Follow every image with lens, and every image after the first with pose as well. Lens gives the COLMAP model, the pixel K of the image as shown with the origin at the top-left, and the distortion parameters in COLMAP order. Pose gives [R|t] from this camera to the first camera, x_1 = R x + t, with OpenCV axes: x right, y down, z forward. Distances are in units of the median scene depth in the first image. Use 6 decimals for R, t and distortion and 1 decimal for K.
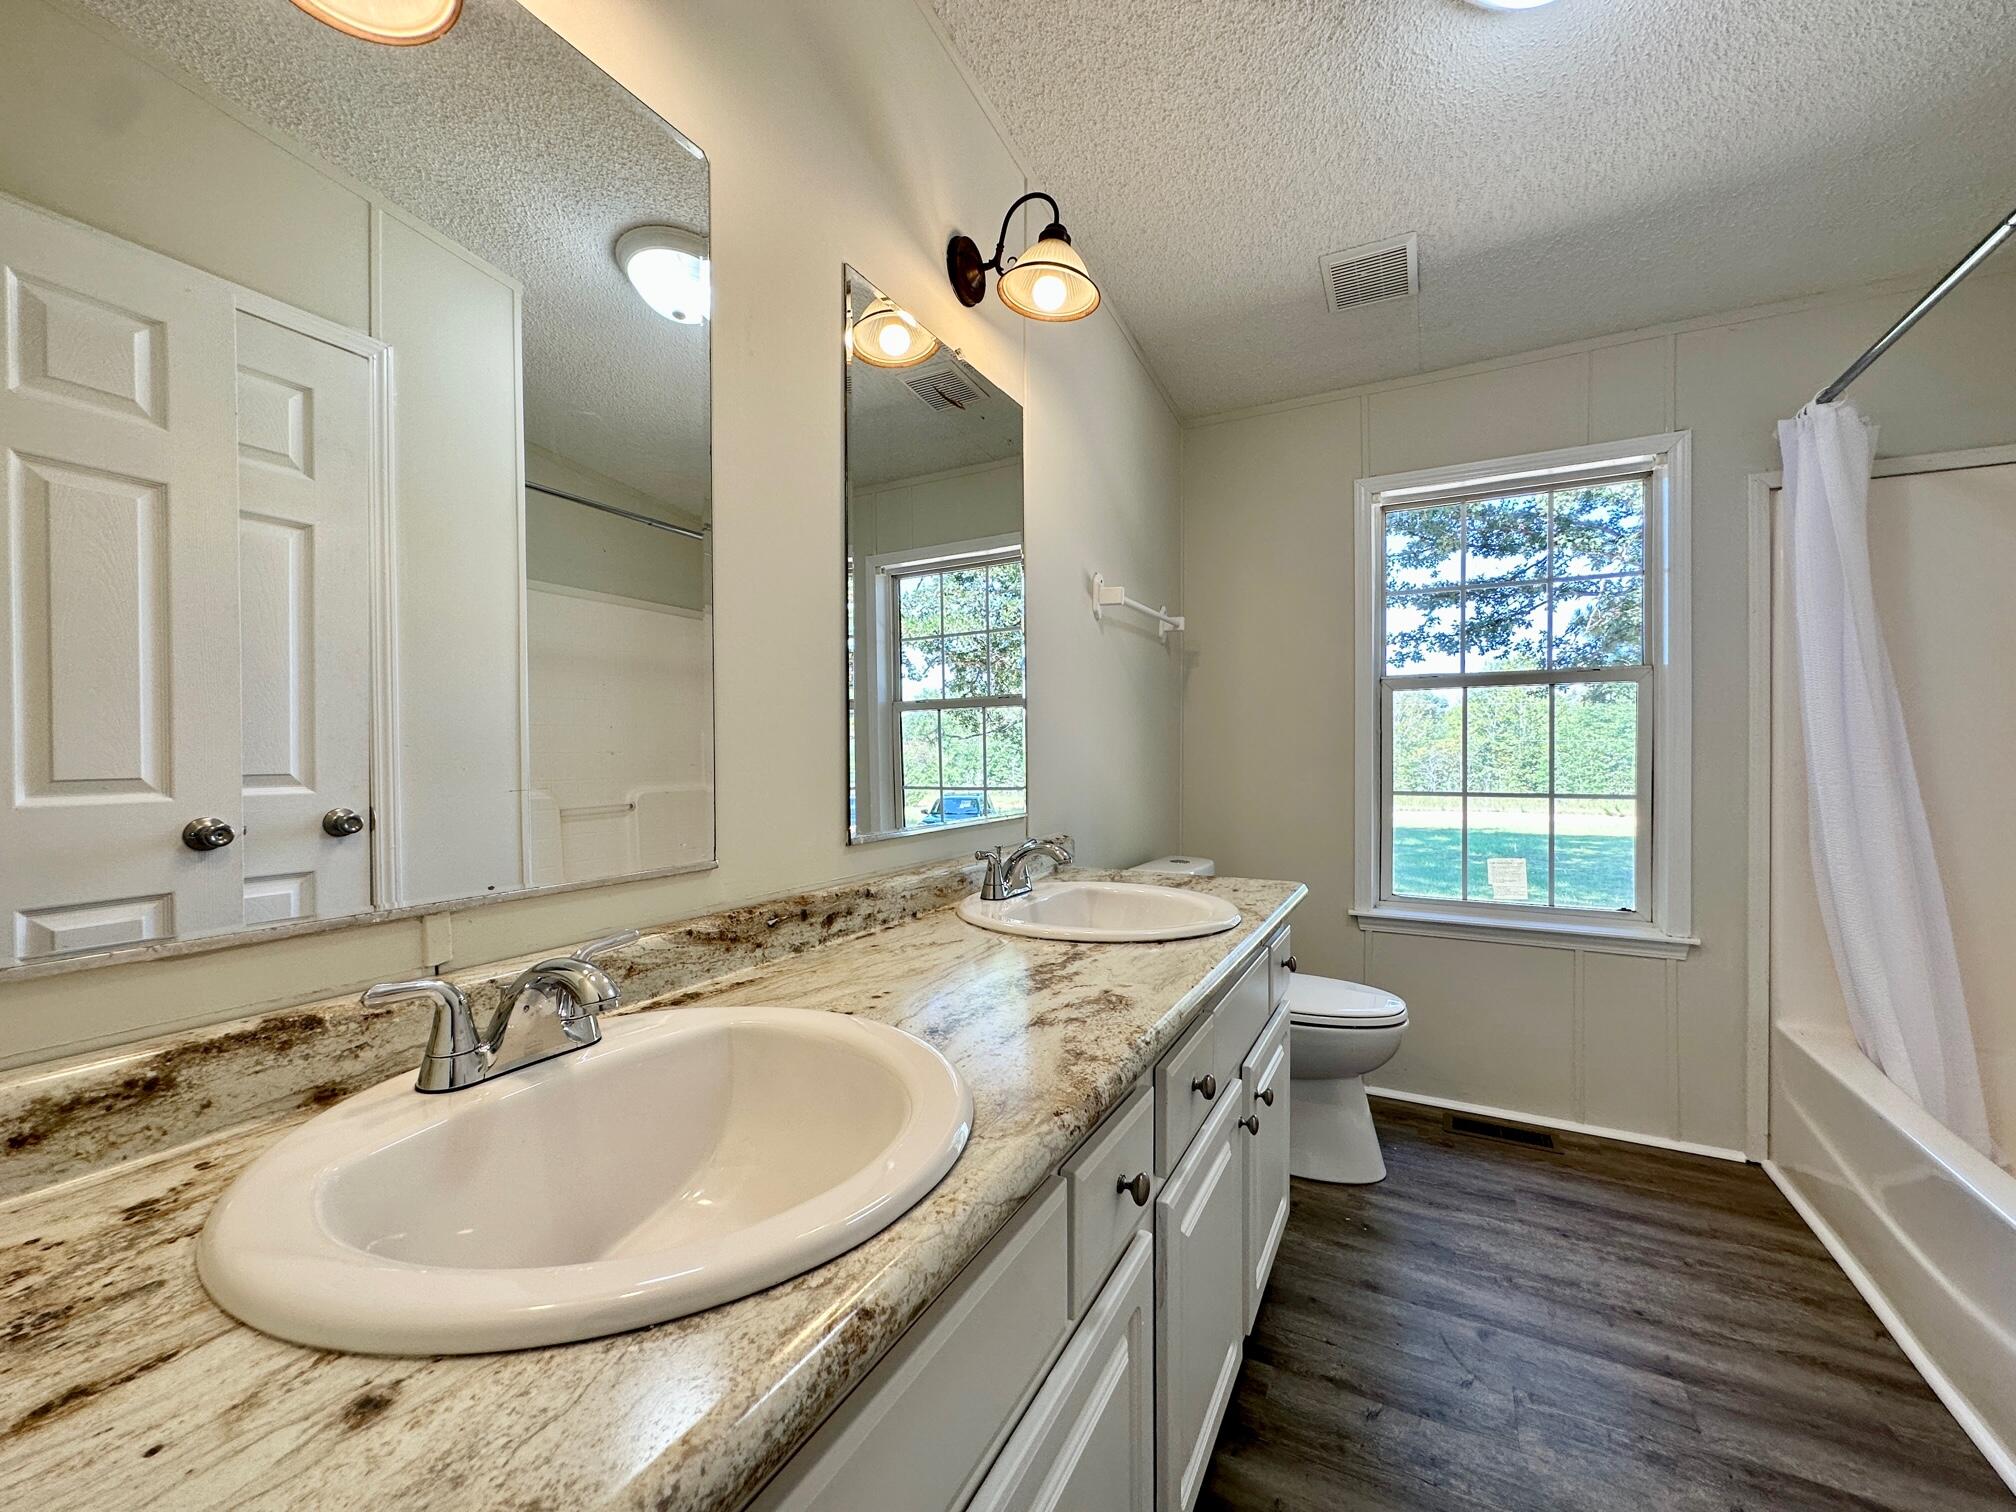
lens RADIAL K [[804.2, 0, 1002.5], [0, 804.2, 767.6], [0, 0, 1]] dist [-0.003573, 0.001022]
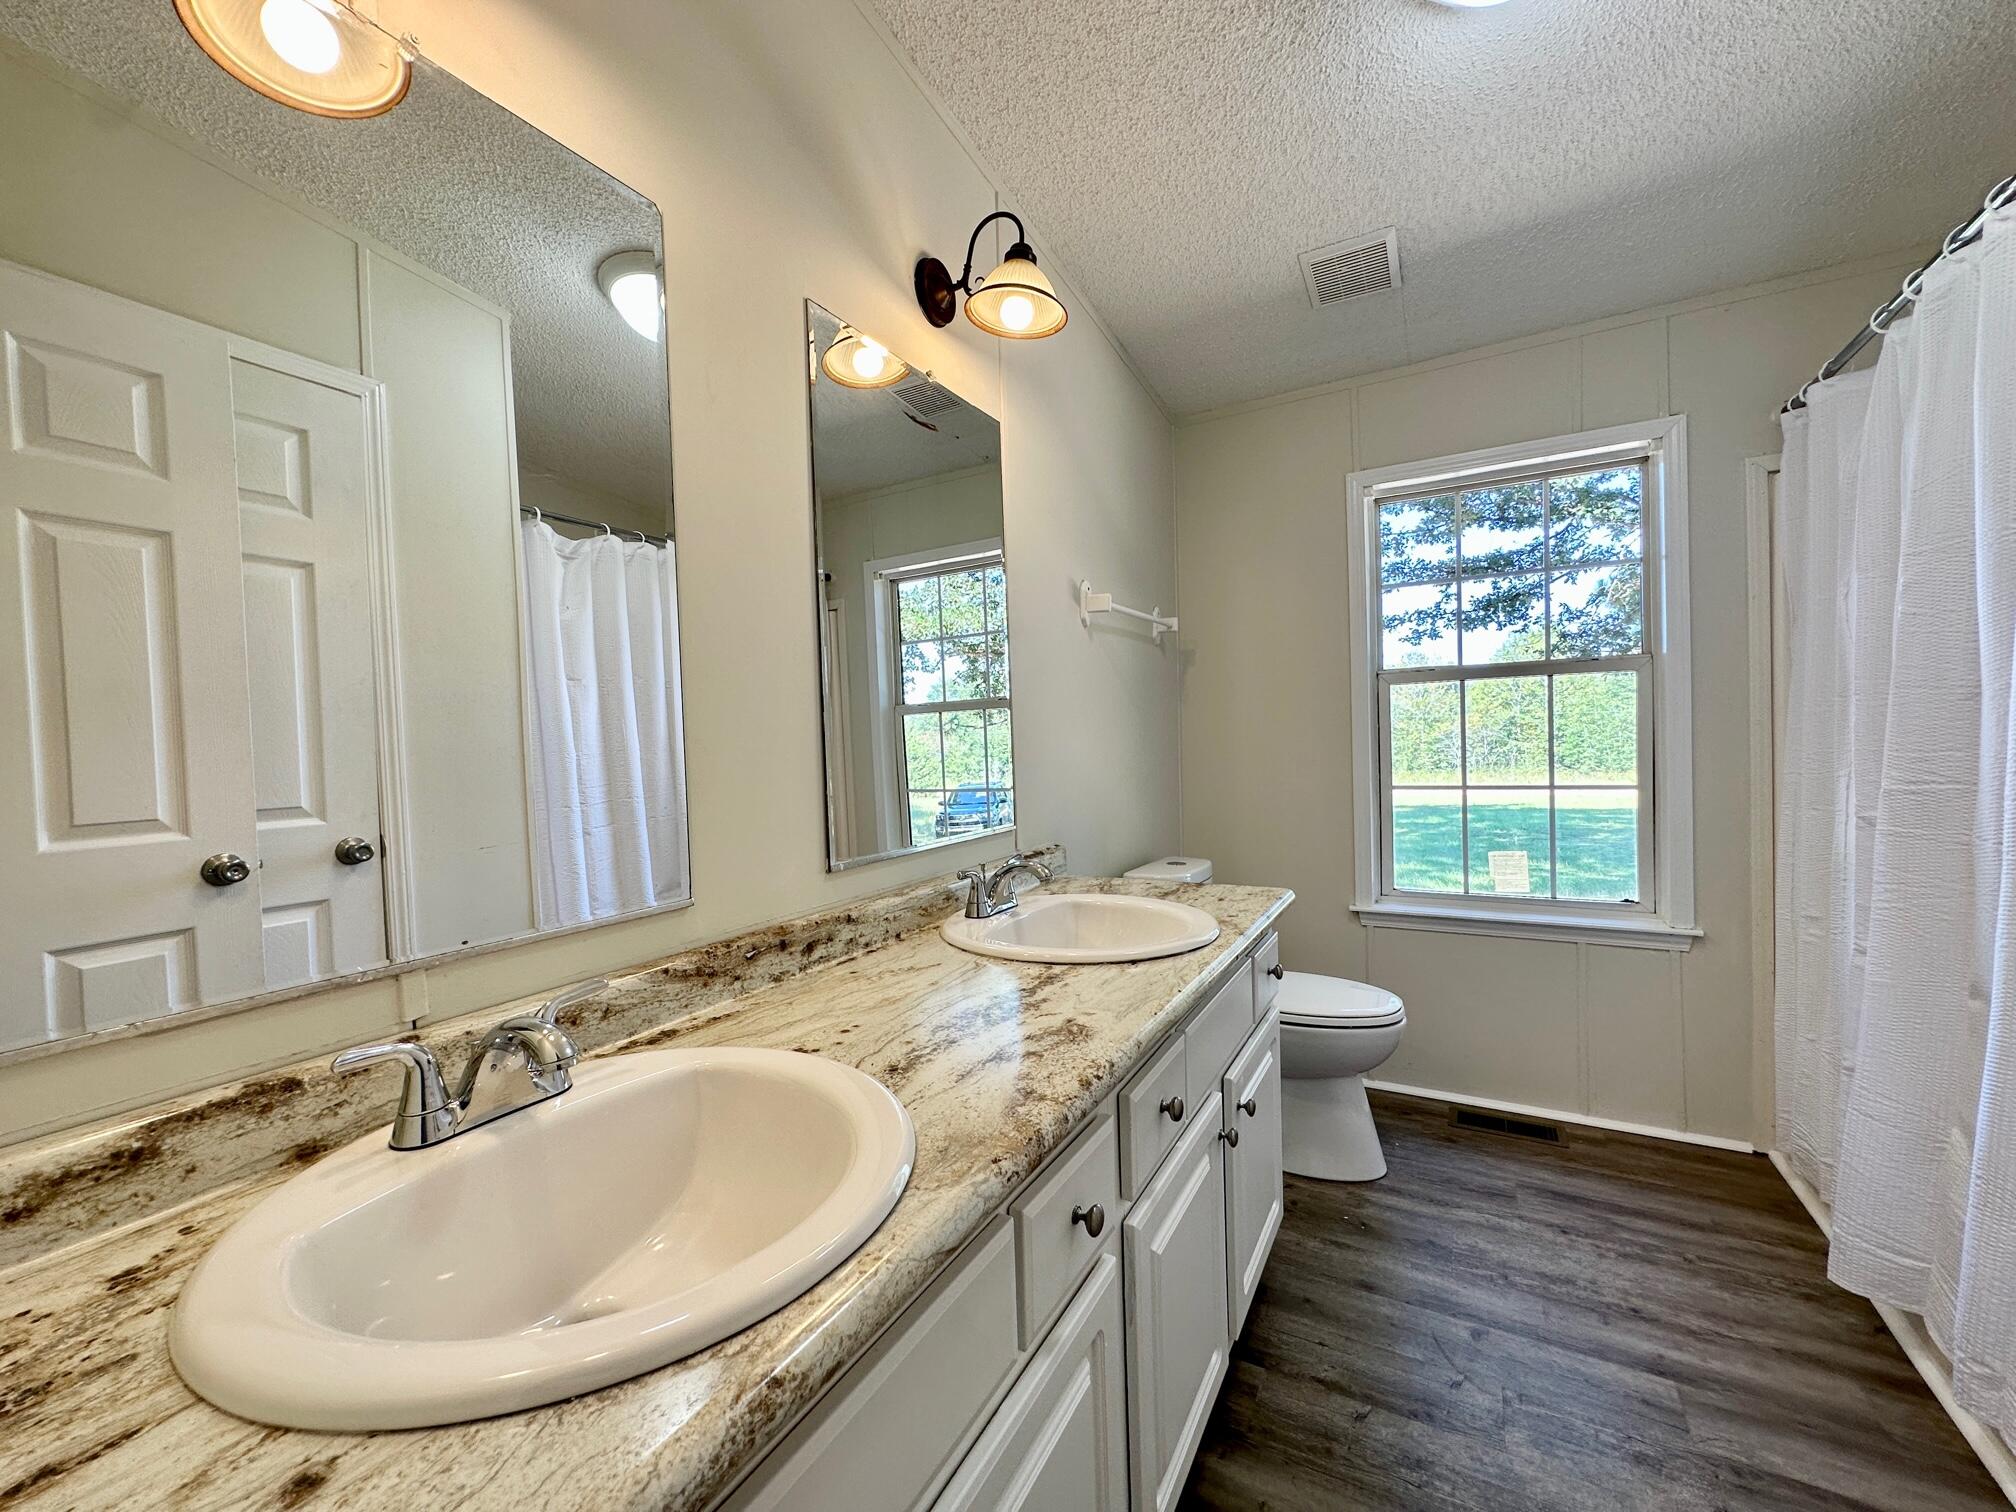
lens RADIAL K [[804.2, 0, 1003.3], [0, 804.2, 766.9], [0, 0, 1]] dist [-0.003573, 0.001022]
pose [[0.999303, -0.027868, -0.024826, 0.070189], [0.028259, 0.999480, 0.015551, -0.055467], [0.024379, -0.016242, 0.999571, -0.016825]]
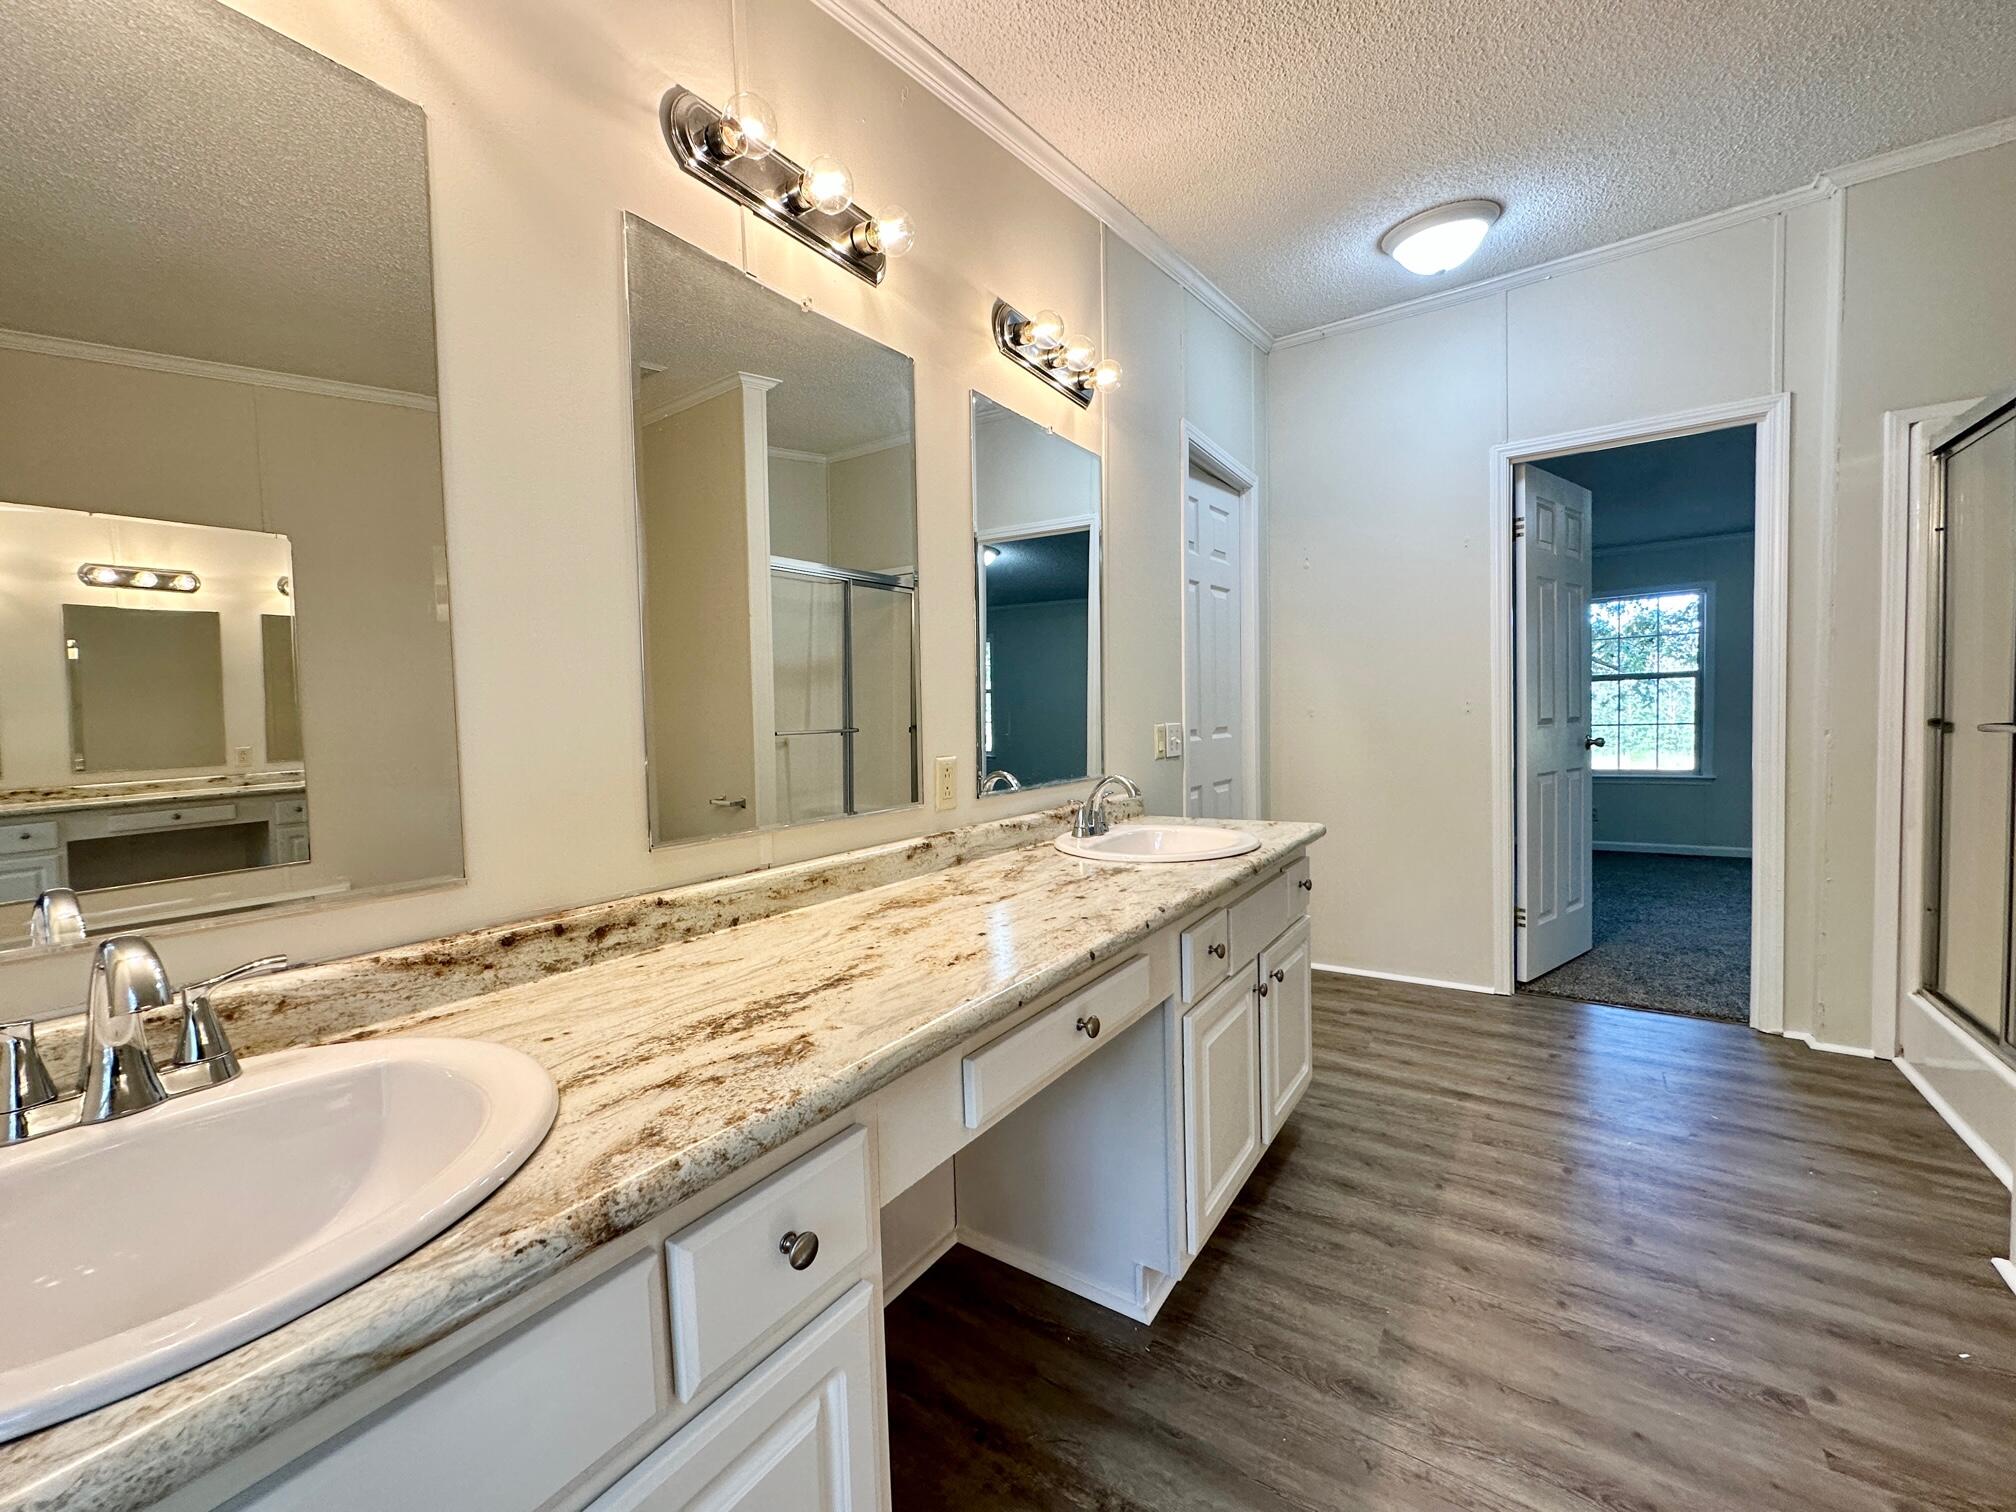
lens RADIAL K [[804.2, 0, 1021.8], [0, 804.2, 746.0], [0, 0, 1]] dist [-0.003573, 0.001022]
pose [[0.994540, -0.010648, -0.103808, 0.406915], [0.013510, 0.999547, 0.026903, -0.050507], [0.103474, -0.028159, 0.994233, 0.147524]]
